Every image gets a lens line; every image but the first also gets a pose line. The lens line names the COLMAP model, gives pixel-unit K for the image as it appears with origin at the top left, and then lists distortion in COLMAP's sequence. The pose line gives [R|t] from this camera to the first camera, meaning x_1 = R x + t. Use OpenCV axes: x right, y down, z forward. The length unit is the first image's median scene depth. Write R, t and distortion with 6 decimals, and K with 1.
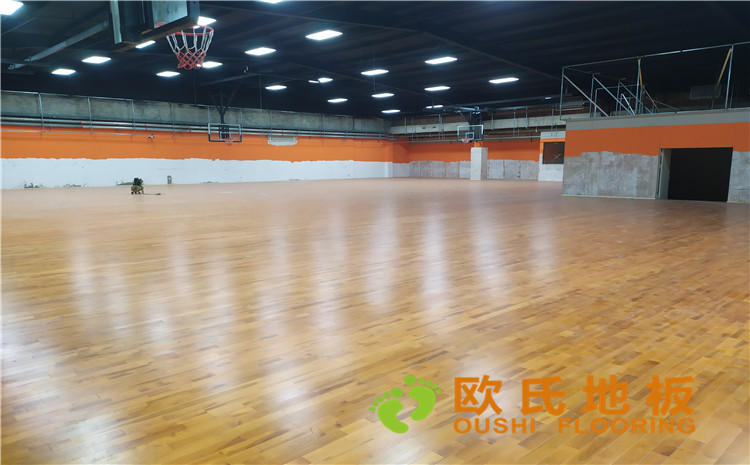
lens RADIAL K [[550.1, 0, 380.3], [0, 550.1, 264.3], [0, 0, 1]] dist [0.069020, -0.065569]
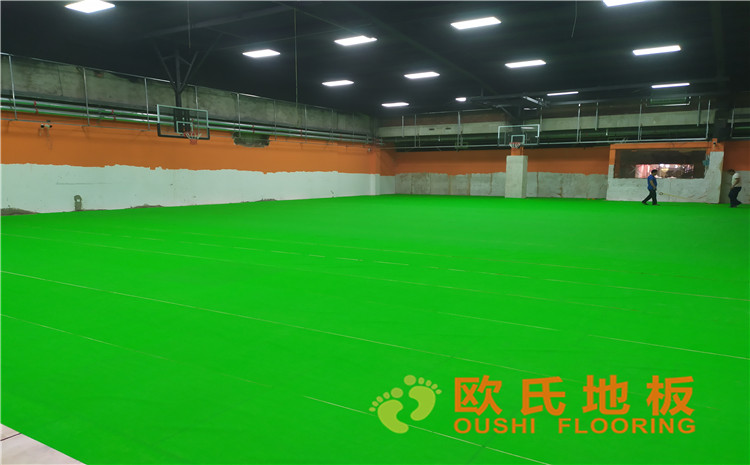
lens RADIAL K [[550.1, 0, 380.3], [0, 550.1, 264.3], [0, 0, 1]] dist [0.069020, -0.065569]
pose [[0.973360, -0.029759, 0.227343, -0.199207], [0.034766, 0.999232, -0.018050, -0.064323], [-0.226632, 0.025473, 0.973647, 0.354883]]
